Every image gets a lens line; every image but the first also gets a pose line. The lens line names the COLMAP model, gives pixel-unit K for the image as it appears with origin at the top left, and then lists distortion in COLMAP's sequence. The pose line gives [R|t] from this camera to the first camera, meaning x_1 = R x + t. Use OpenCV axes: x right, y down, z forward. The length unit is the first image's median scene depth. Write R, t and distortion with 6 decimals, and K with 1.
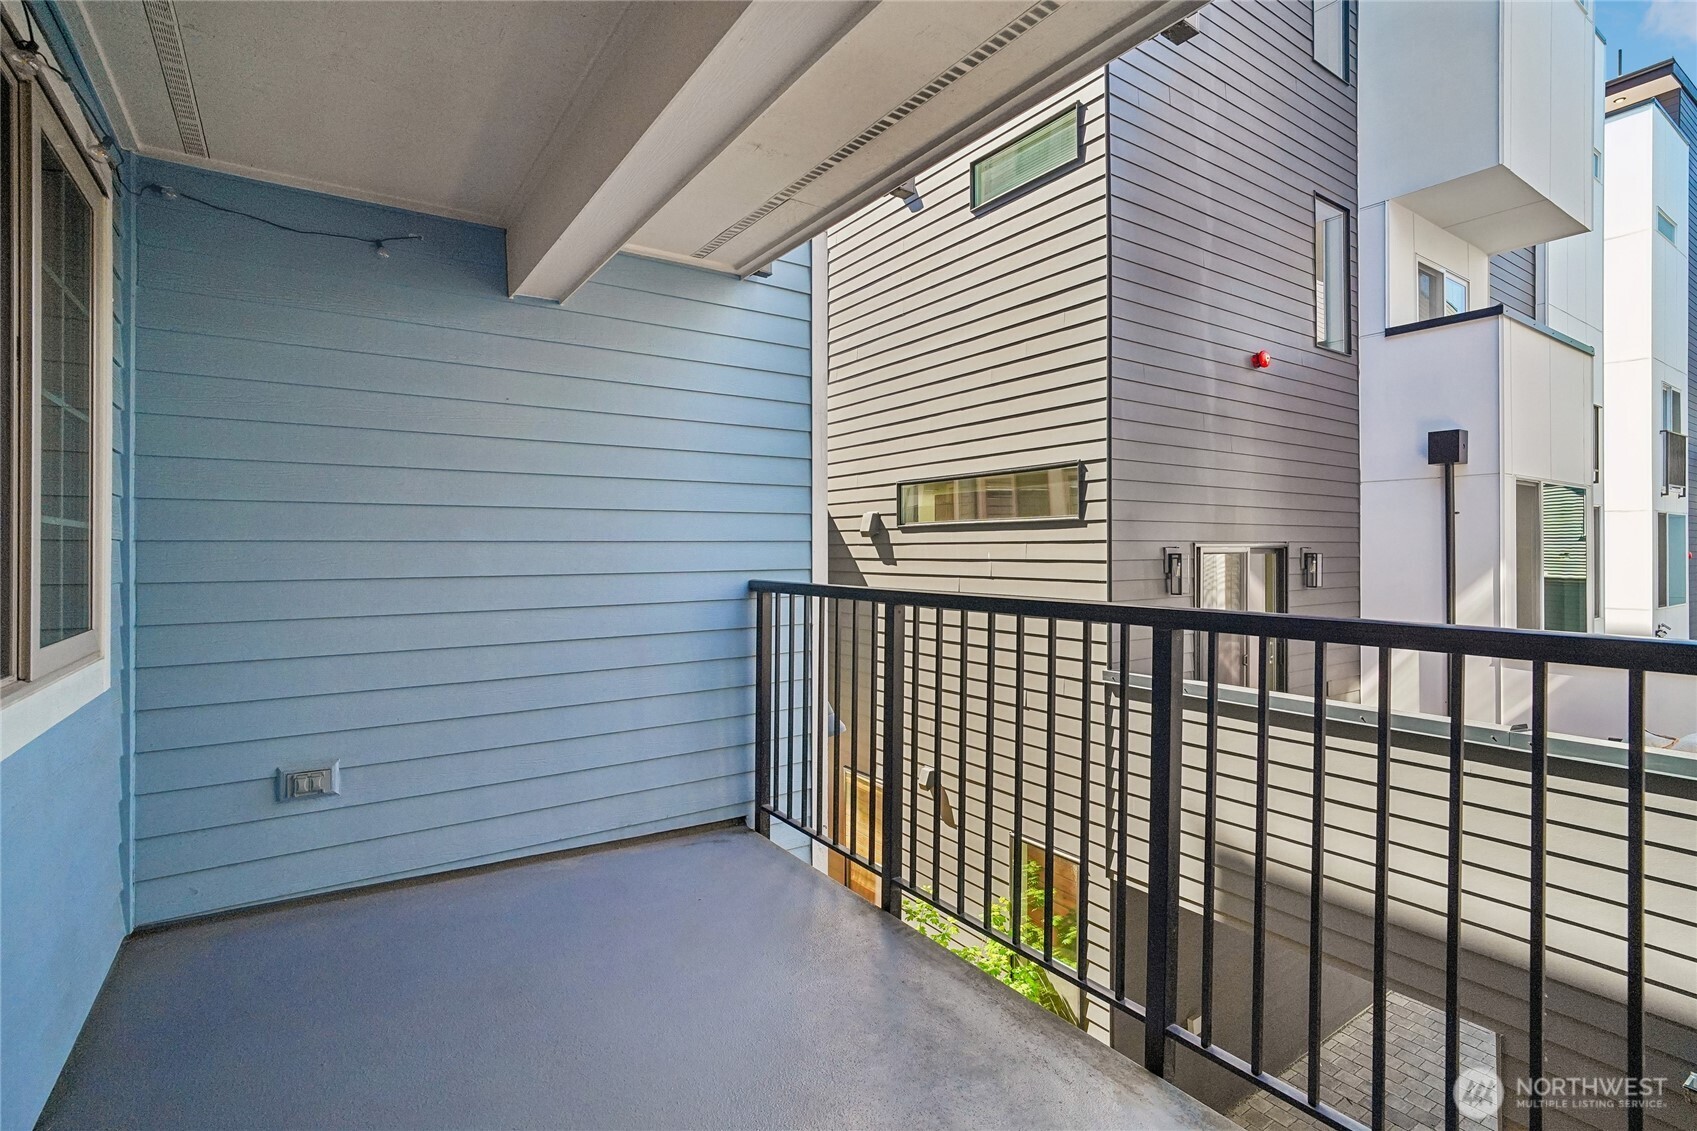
lens RADIAL K [[806.3, 0, 857.2], [0, 806.3, 557.8], [0, 0, 1]] dist [-0.010927, 0.004434]
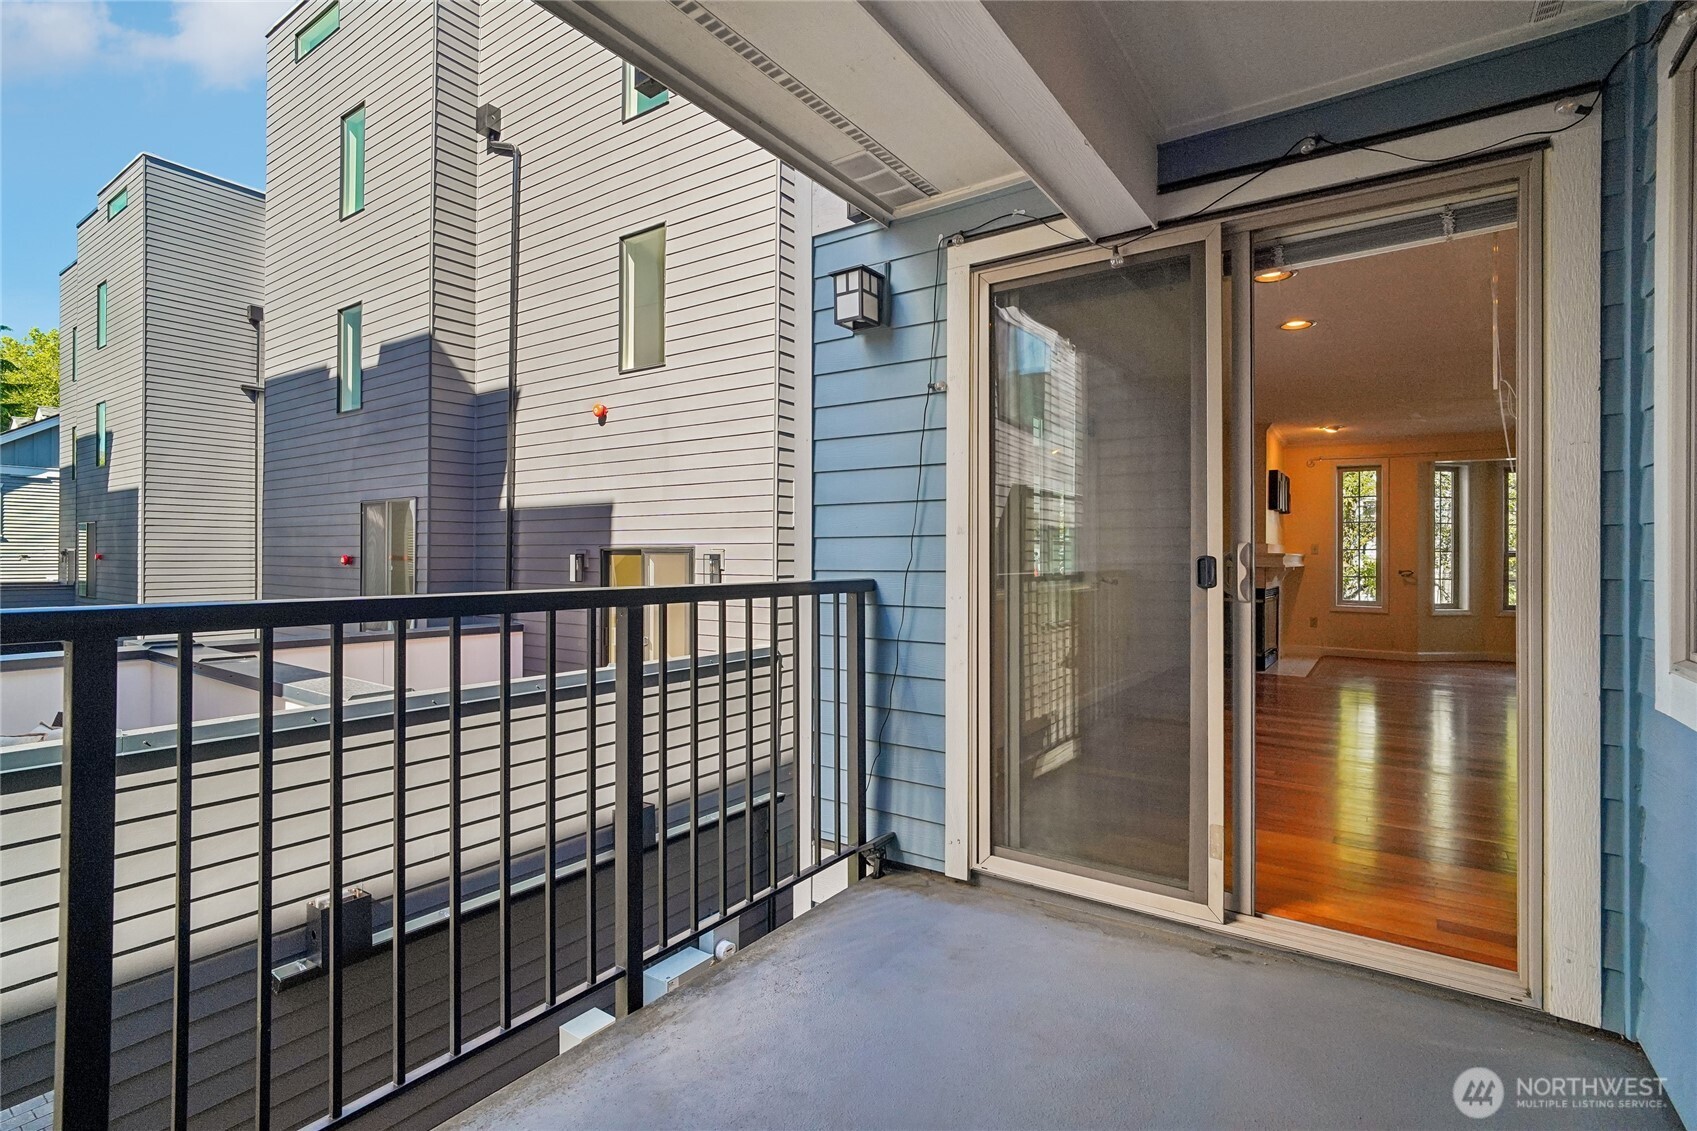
lens RADIAL K [[806.3, 0, 856.9], [0, 806.3, 557.1], [0, 0, 1]] dist [-0.010927, 0.004434]
pose [[-0.344558, -0.008718, 0.938725, -0.805830], [-0.004133, 0.999961, 0.007769, -0.011977], [-0.938756, -0.001203, -0.344581, 1.124002]]
